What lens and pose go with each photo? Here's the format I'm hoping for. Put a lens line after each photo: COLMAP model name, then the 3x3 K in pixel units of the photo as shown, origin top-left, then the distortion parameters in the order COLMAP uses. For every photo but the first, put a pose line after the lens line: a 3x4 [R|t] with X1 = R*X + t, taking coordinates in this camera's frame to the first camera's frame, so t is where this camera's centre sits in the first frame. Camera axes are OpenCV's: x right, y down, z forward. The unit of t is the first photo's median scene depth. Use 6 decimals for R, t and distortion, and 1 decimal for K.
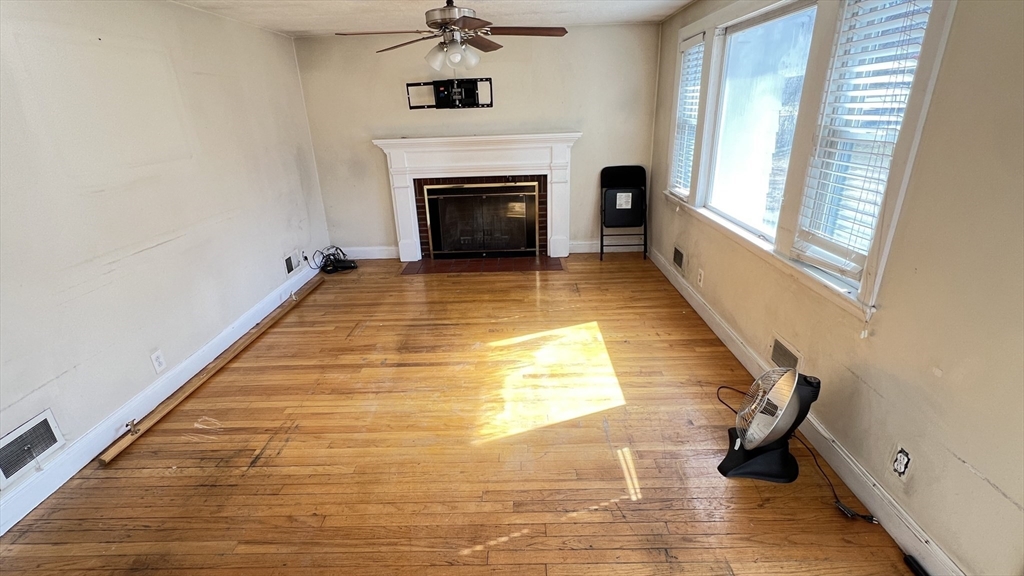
lens RADIAL K [[463.7, 0, 508.8], [0, 463.7, 288.8], [0, 0, 1]] dist [-0.011093, 0.000544]
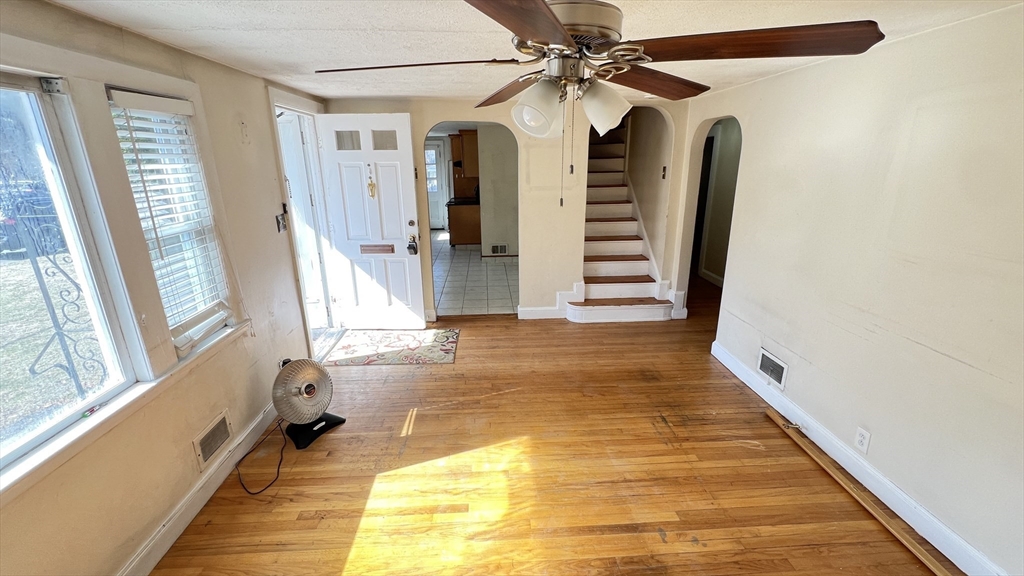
lens RADIAL K [[427.1, 0, 509.6], [0, 427.1, 287.4], [0, 0, 1]] dist [0.002551, -0.000161]
pose [[-0.996656, 0.060612, -0.054791, -0.029063], [0.014247, 0.789231, 0.613931, -0.701839], [0.080454, 0.611098, -0.787456, 1.617603]]
